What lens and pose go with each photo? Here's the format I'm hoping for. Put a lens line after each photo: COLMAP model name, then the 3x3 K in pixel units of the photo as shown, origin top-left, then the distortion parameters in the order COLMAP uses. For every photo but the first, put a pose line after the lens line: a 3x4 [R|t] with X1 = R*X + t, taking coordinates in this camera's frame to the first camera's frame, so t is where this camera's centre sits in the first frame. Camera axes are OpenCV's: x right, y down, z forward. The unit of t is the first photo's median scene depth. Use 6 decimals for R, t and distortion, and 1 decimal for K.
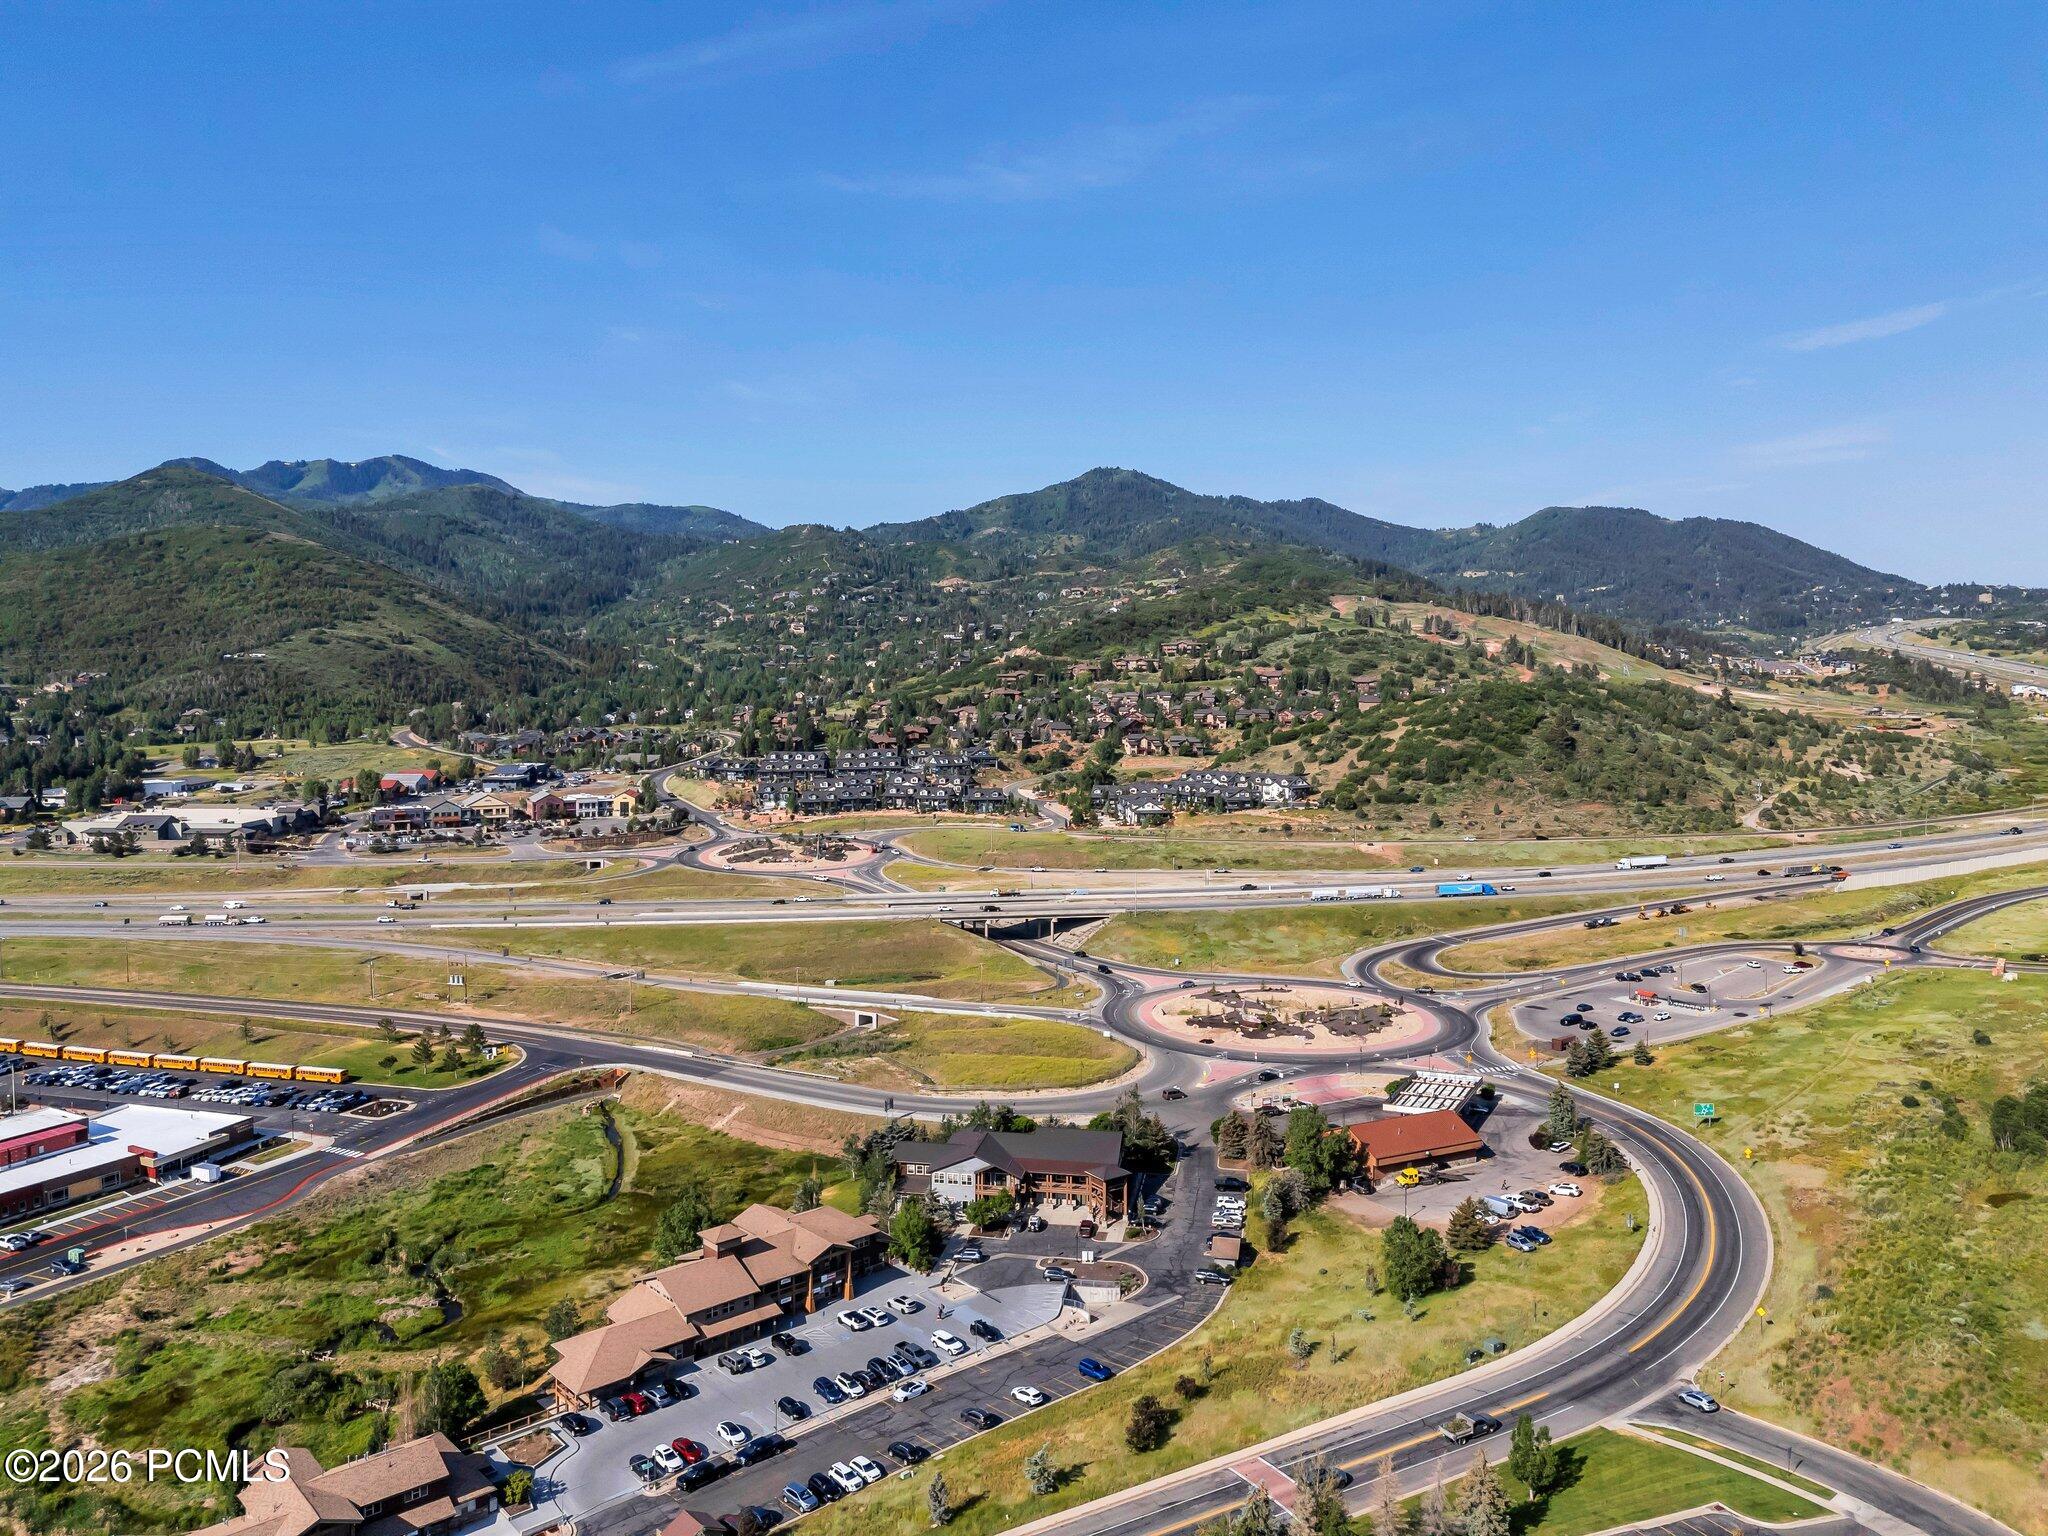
lens RADIAL K [[1506.9, 0, 1021.9], [0, 1506.9, 775.1], [0, 0, 1]] dist [0.085322, -0.073820]
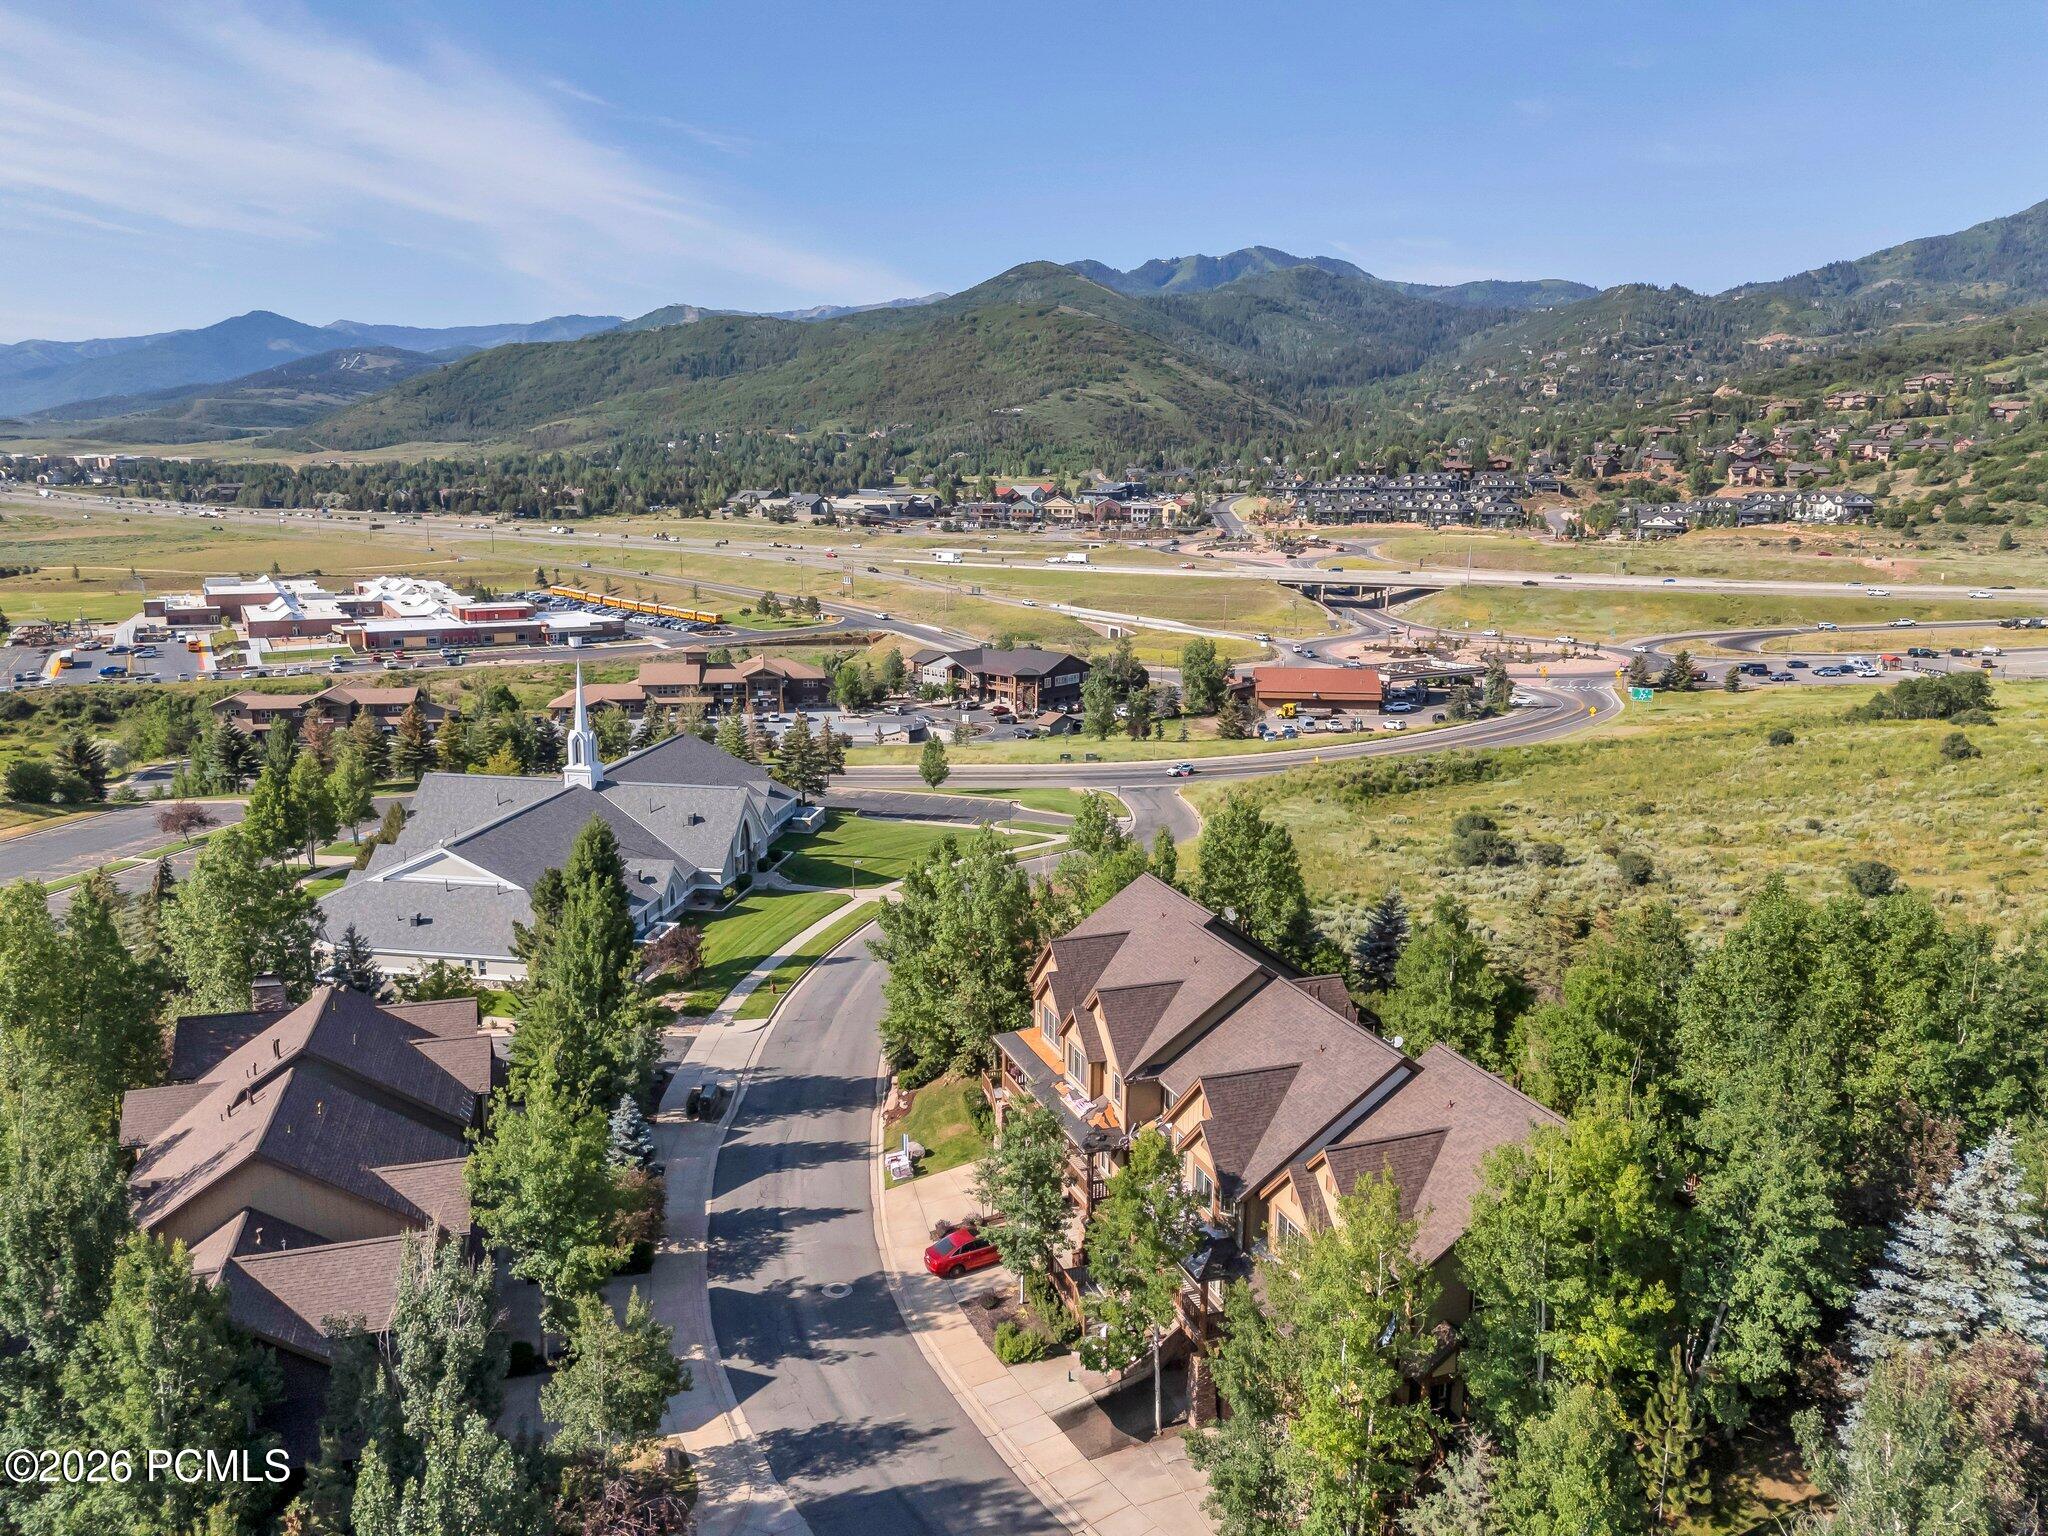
lens RADIAL K [[1506.9, 0, 1016.0], [0, 1506.9, 769.2], [0, 0, 1]] dist [0.085322, -0.073820]
pose [[0.851538, 0.117617, -0.510930, 0.104003], [-0.051906, 0.988637, 0.141078, 0.025250], [0.521717, -0.093612, 0.847967, -0.008255]]
